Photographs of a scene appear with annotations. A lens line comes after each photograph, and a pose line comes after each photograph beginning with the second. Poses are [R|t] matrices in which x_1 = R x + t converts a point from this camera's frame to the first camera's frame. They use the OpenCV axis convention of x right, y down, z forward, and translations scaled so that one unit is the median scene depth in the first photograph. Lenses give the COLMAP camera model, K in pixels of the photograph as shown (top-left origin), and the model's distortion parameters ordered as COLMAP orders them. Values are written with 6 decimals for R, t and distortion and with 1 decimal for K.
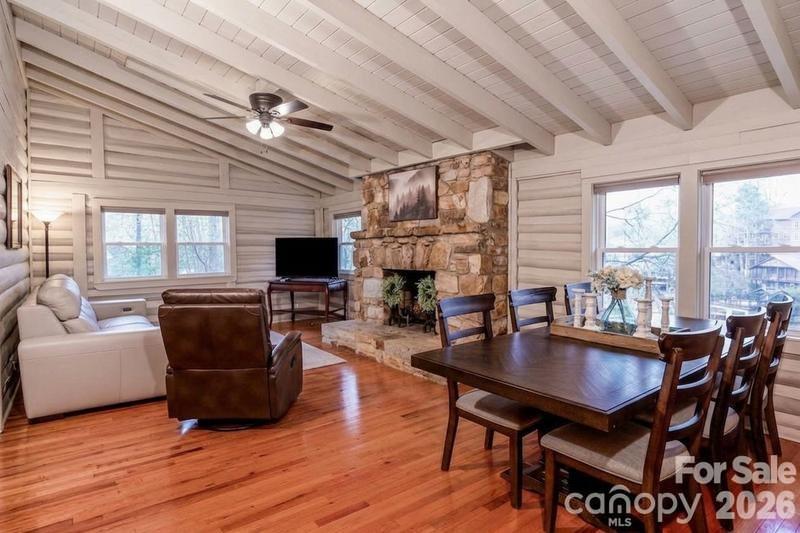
lens RADIAL K [[429.5, 0, 393.5], [0, 429.5, 266.8], [0, 0, 1]] dist [0.002956, -0.000167]
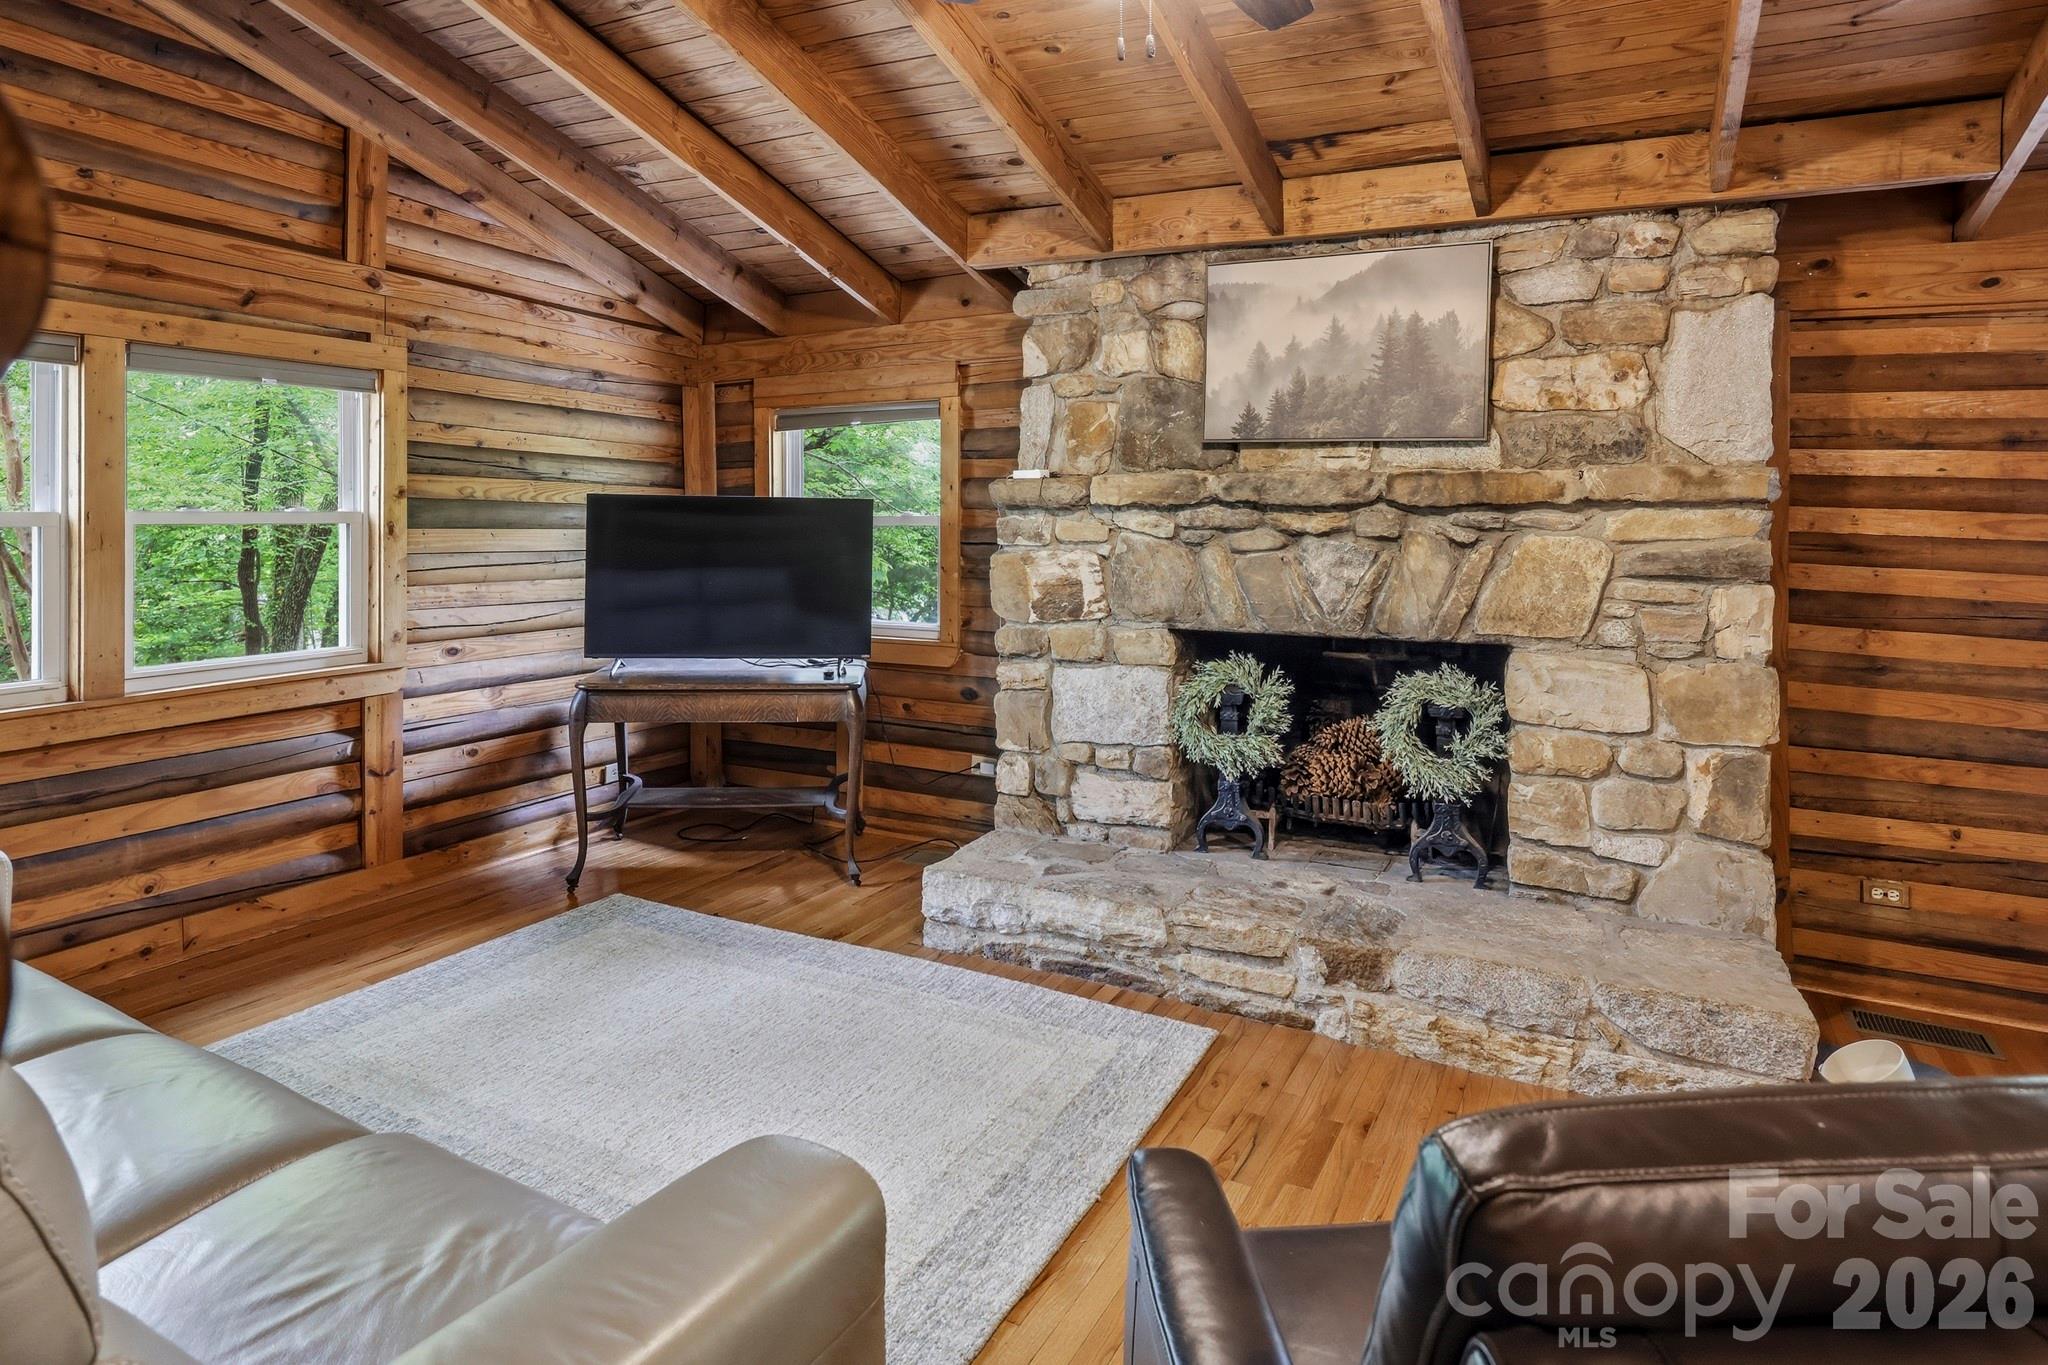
lens RADIAL K [[1099.6, 0, 1028.7], [0, 1099.6, 528.7], [0, 0, 1]] dist [0.002956, -0.000167]
pose [[0.912921, 0.007343, 0.408070, -0.399112], [0.004920, 0.999568, -0.028993, -0.038975], [-0.408106, 0.028476, 0.912490, 0.467359]]
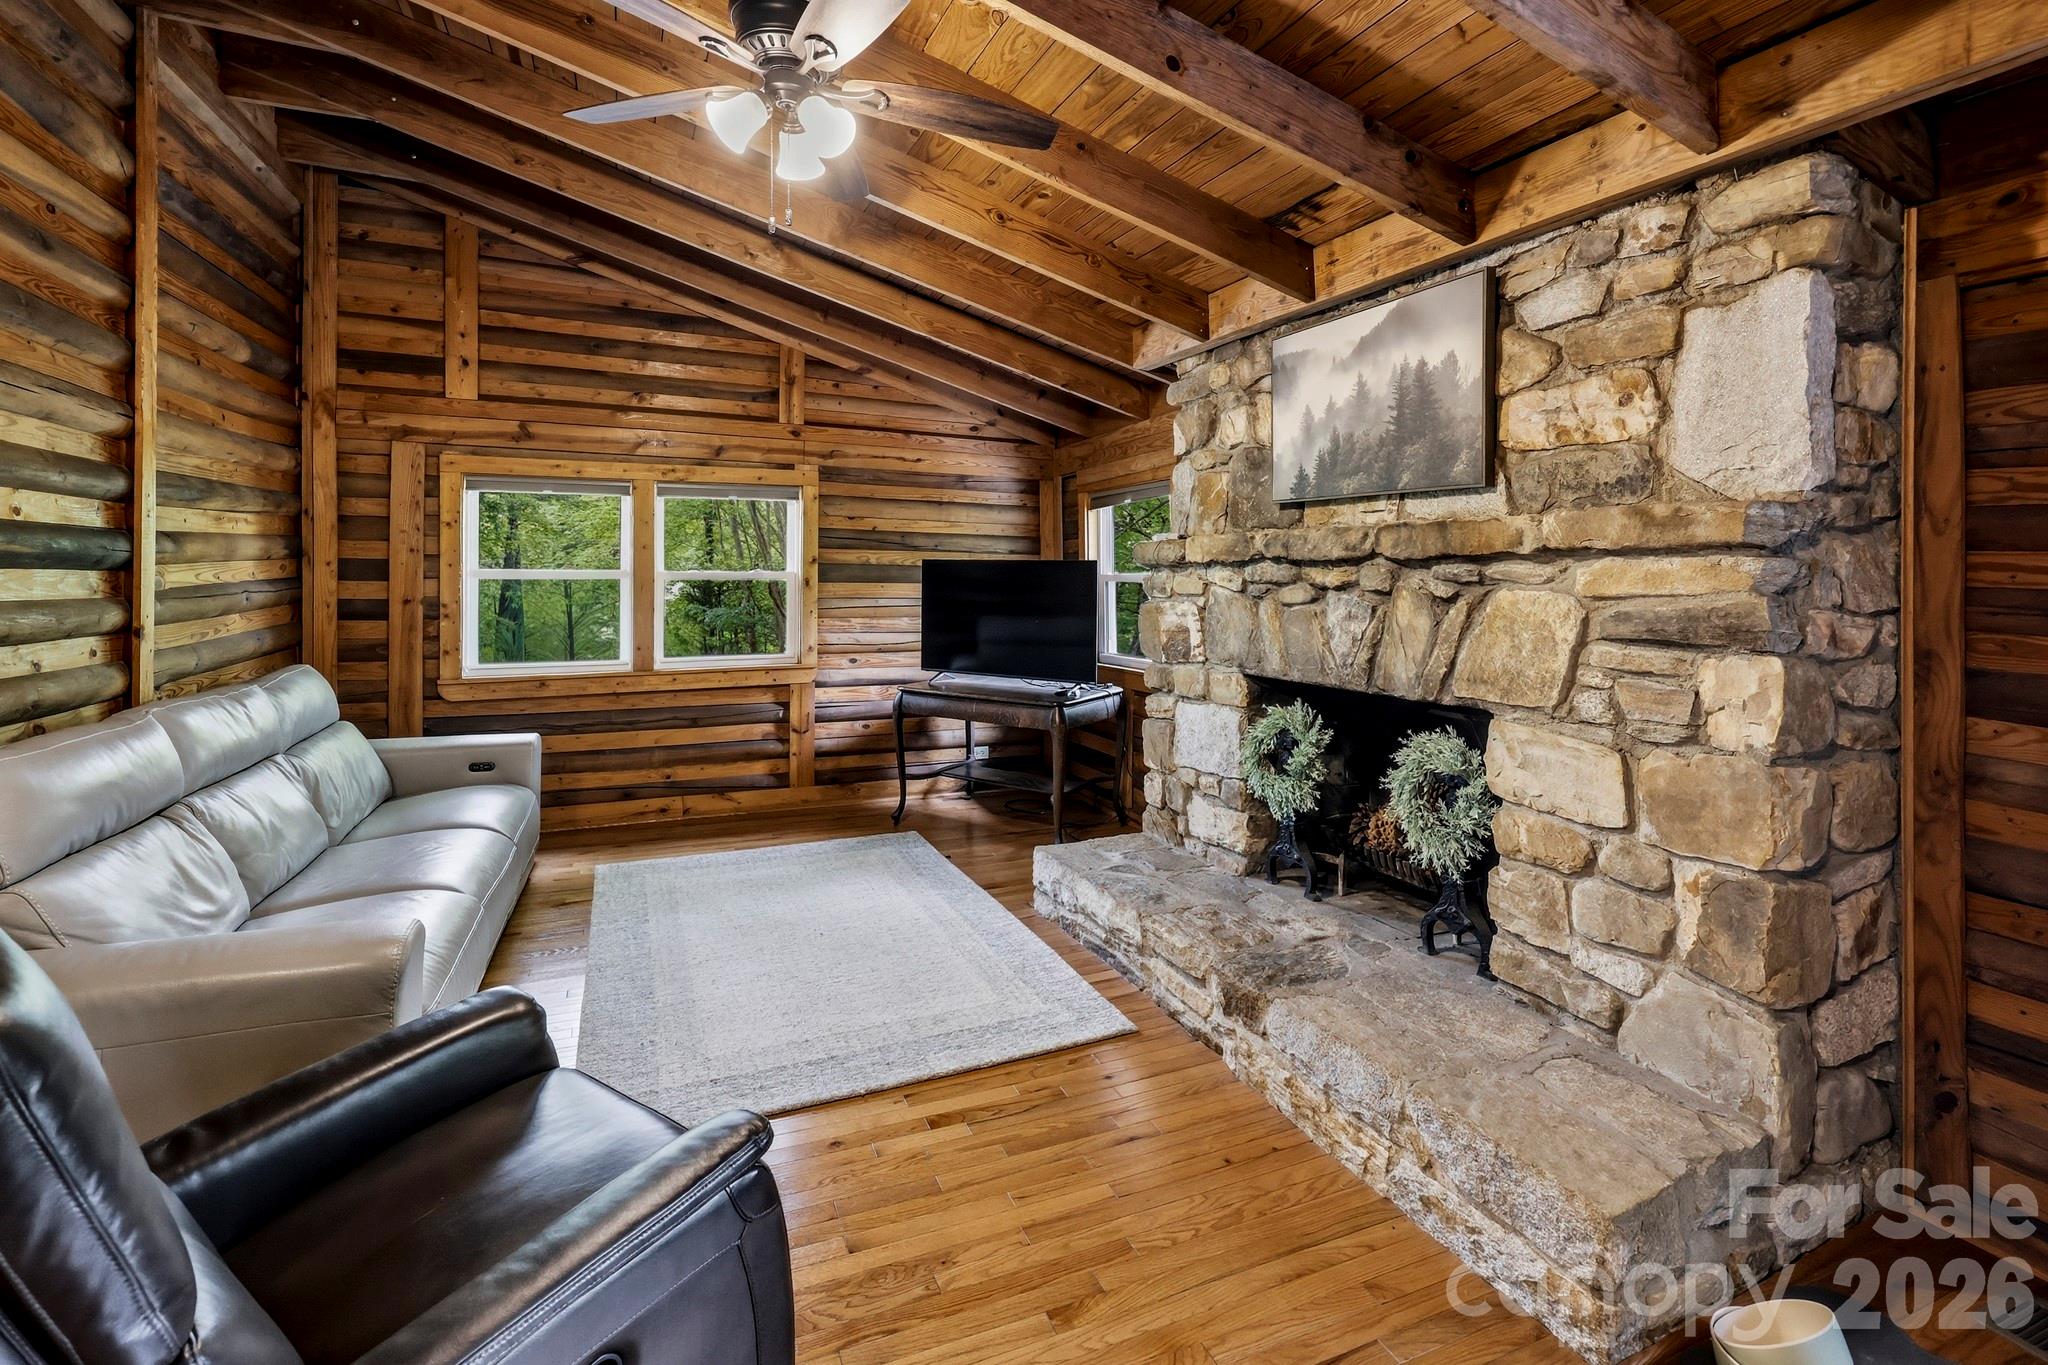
lens RADIAL K [[882.2, 0, 1030.9], [0, 882.2, 579.2], [0, 0, 1]] dist [0.001347, 0.000527]
pose [[0.972644, 0.010793, -0.232049, -0.030985], [-0.019355, 0.999212, -0.034653, -0.037151], [0.231492, 0.038196, 0.972087, 0.431762]]
